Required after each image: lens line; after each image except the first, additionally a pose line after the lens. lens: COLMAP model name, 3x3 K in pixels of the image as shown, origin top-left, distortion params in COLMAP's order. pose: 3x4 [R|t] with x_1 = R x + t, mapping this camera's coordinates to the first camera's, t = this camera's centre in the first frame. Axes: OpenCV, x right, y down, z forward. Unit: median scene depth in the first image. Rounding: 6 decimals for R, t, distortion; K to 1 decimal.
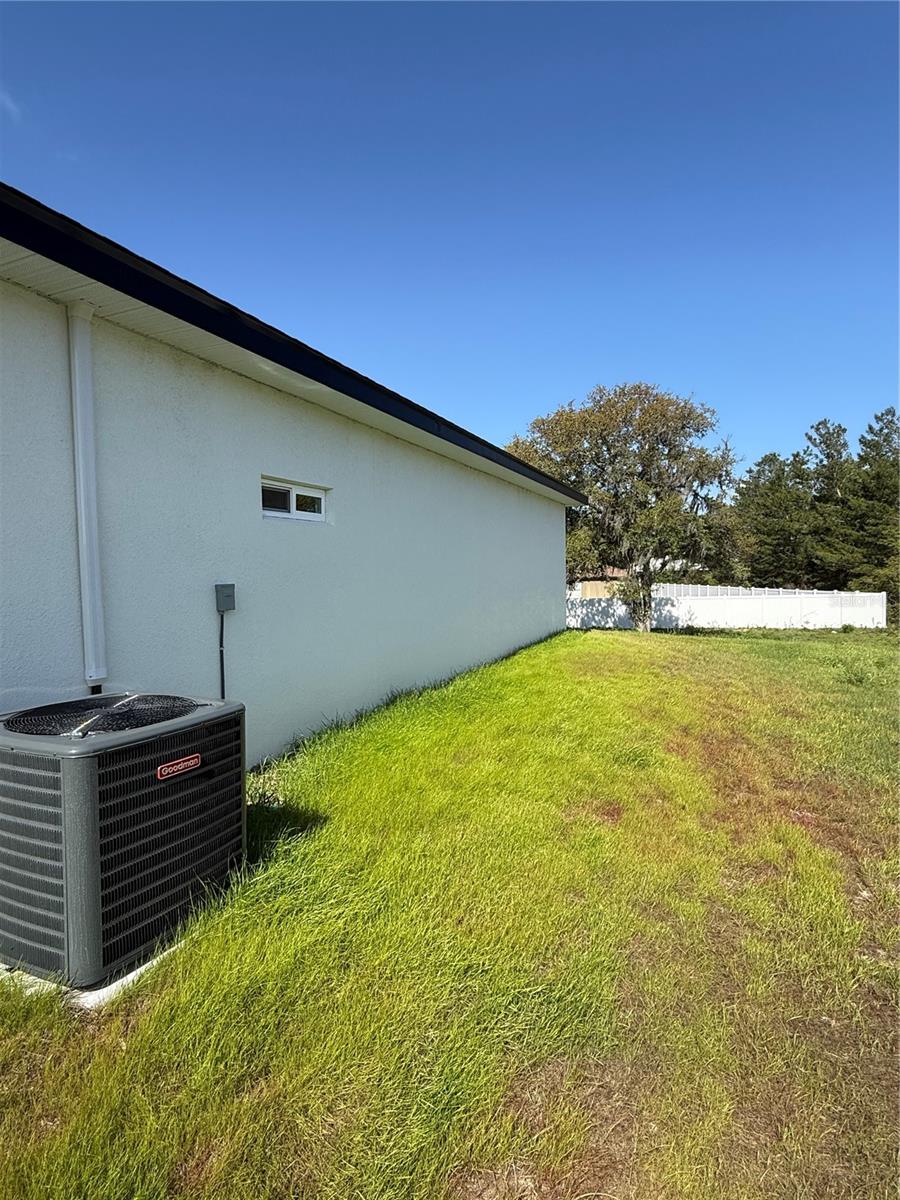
lens RADIAL K [[581.3, 0, 458.5], [0, 581.3, 596.3], [0, 0, 1]] dist [-0.015921, 0.000329]
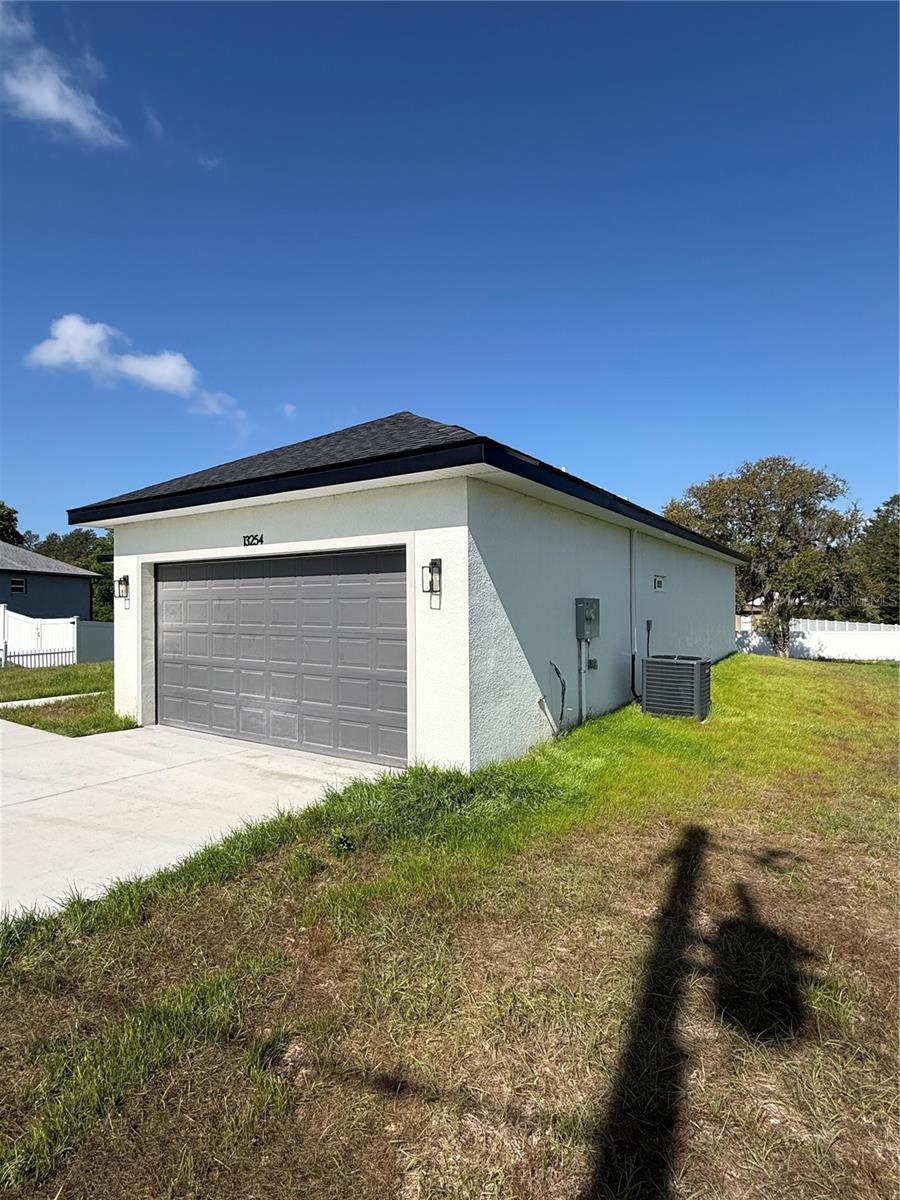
lens RADIAL K [[581.3, 0, 458.5], [0, 581.3, 596.3], [0, 0, 1]] dist [-0.015921, 0.000329]
pose [[0.986180, 0.015231, -0.164978, -0.151335], [-0.023104, 0.998679, -0.045906, 0.002313], [0.164061, 0.049084, 0.985228, -0.310390]]
